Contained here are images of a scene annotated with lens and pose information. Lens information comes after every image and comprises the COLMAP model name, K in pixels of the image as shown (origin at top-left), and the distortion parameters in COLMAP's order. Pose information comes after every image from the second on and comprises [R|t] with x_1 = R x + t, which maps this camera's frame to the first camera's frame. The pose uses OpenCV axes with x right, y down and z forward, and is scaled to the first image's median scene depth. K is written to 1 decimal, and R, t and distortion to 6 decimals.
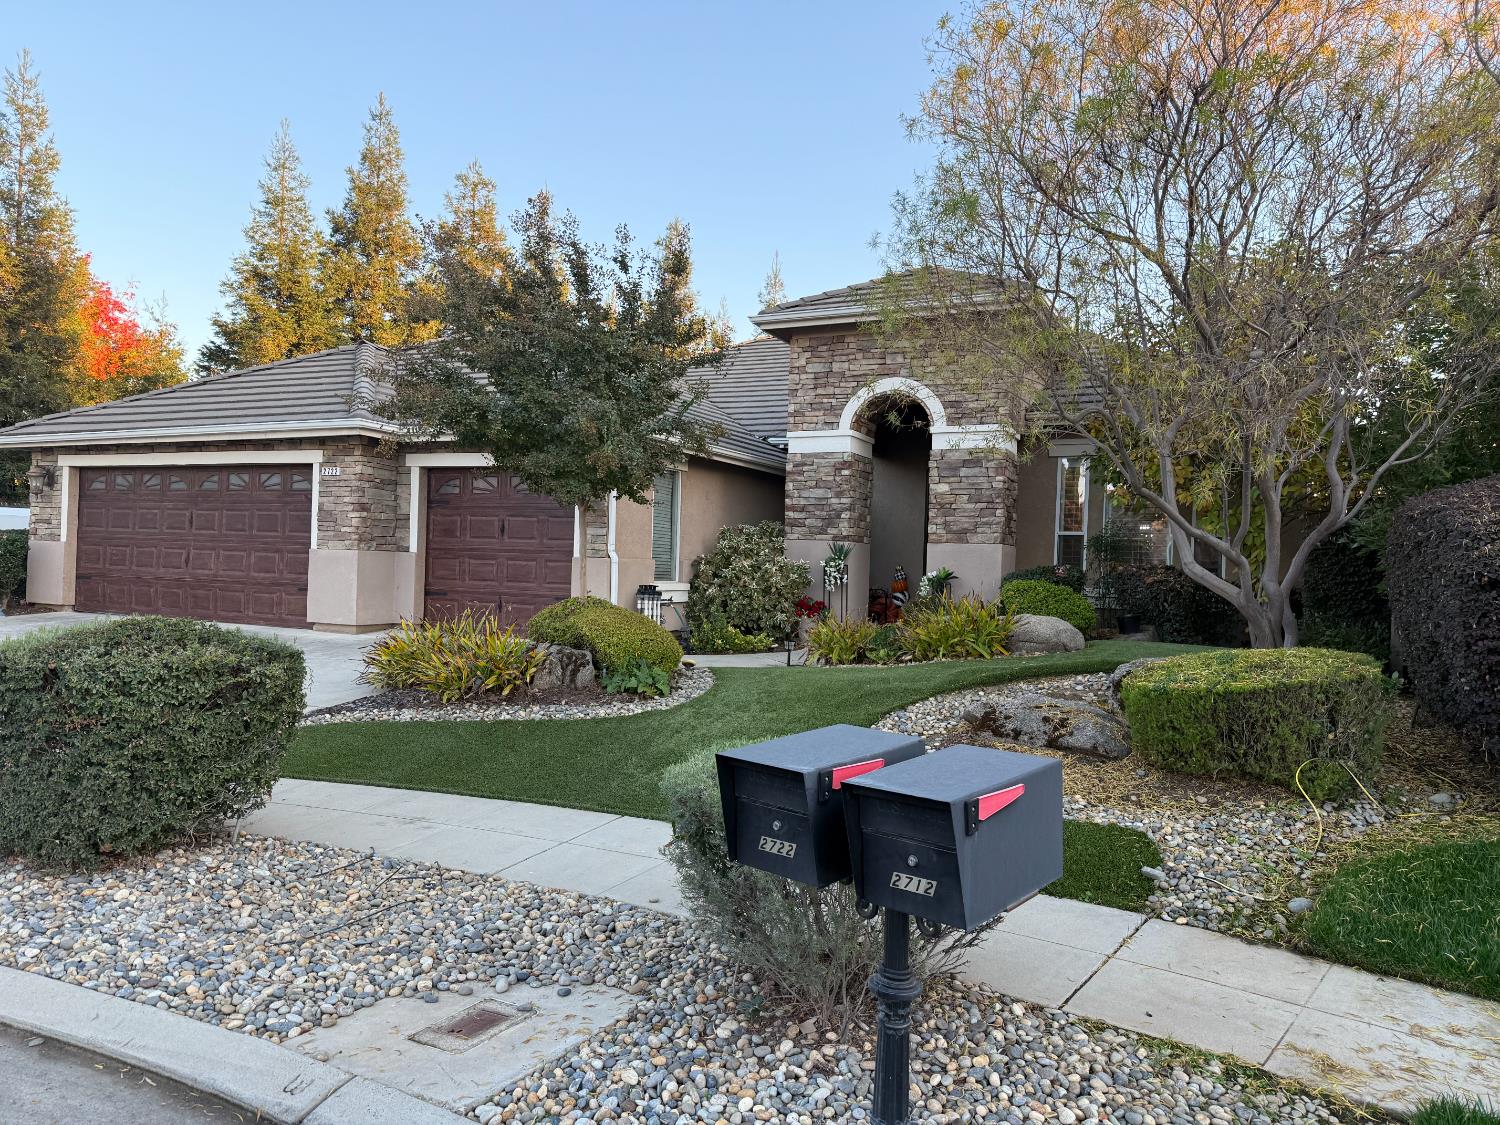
lens RADIAL K [[1052.2, 0, 745.2], [0, 1052.2, 563.9], [0, 0, 1]] dist [0.138139, -0.221406]
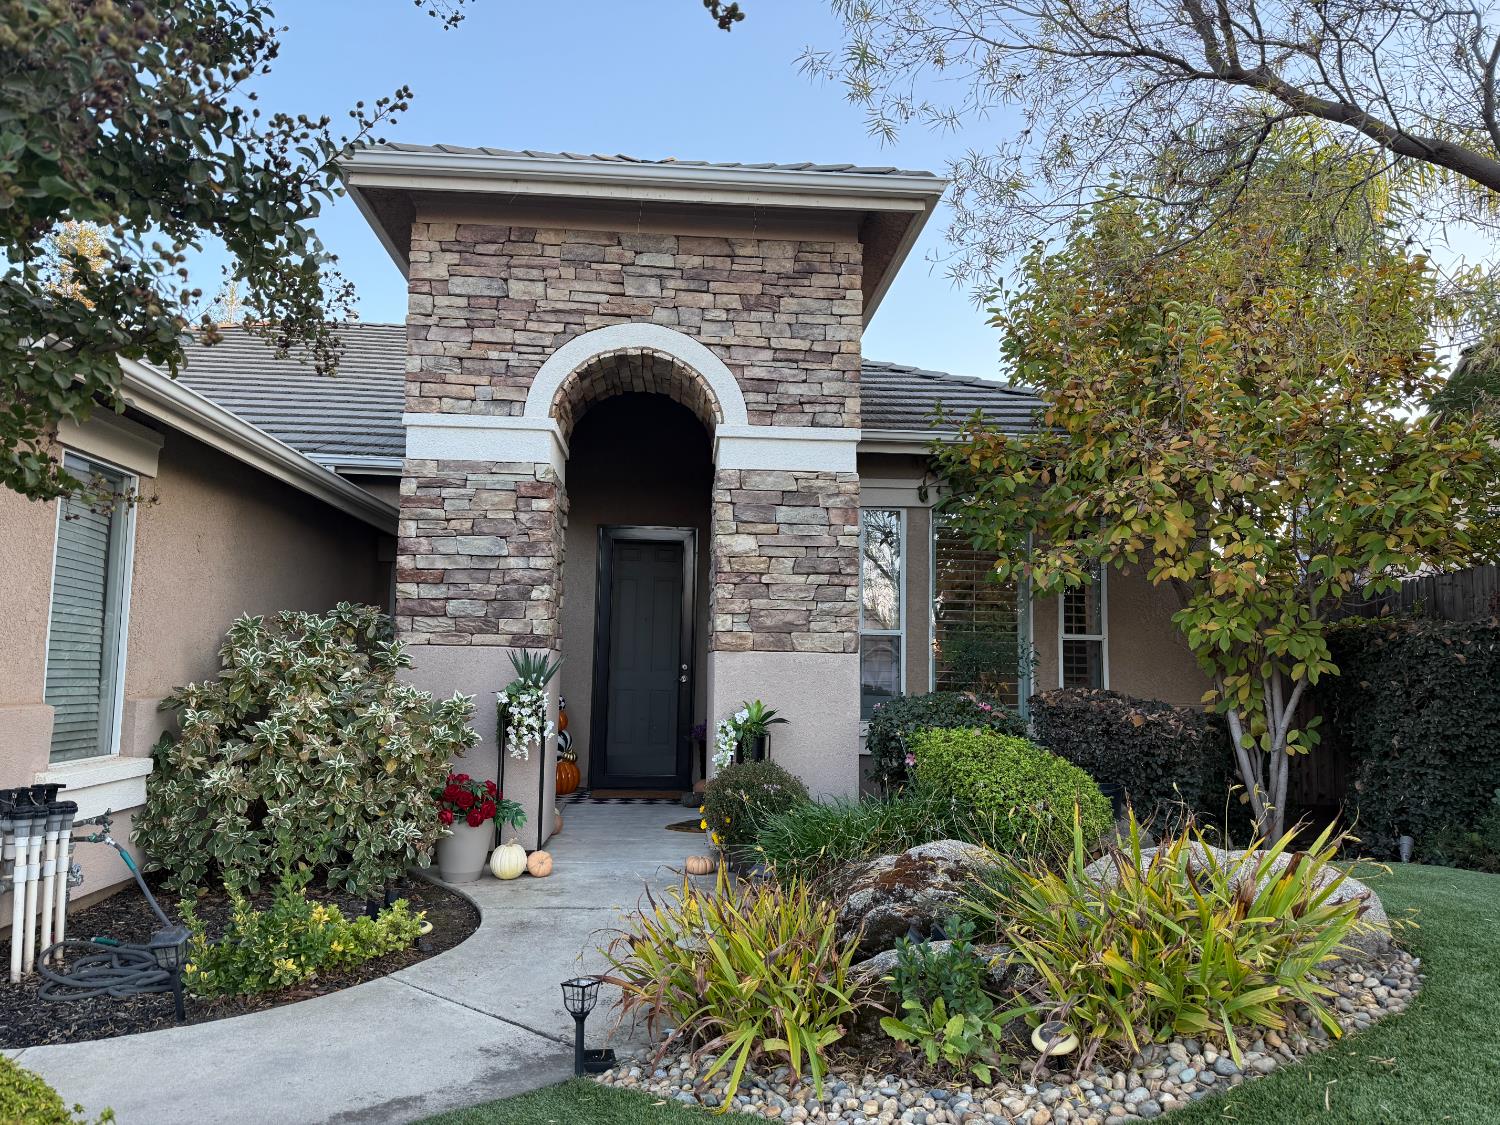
lens RADIAL K [[1052.2, 0, 745.2], [0, 1052.2, 563.9], [0, 0, 1]] dist [0.138139, -0.221406]
pose [[0.869147, 0.032693, 0.493472, -0.061575], [0.007783, 0.996785, -0.079746, -0.020534], [-0.494492, 0.073151, 0.866098, 0.539865]]
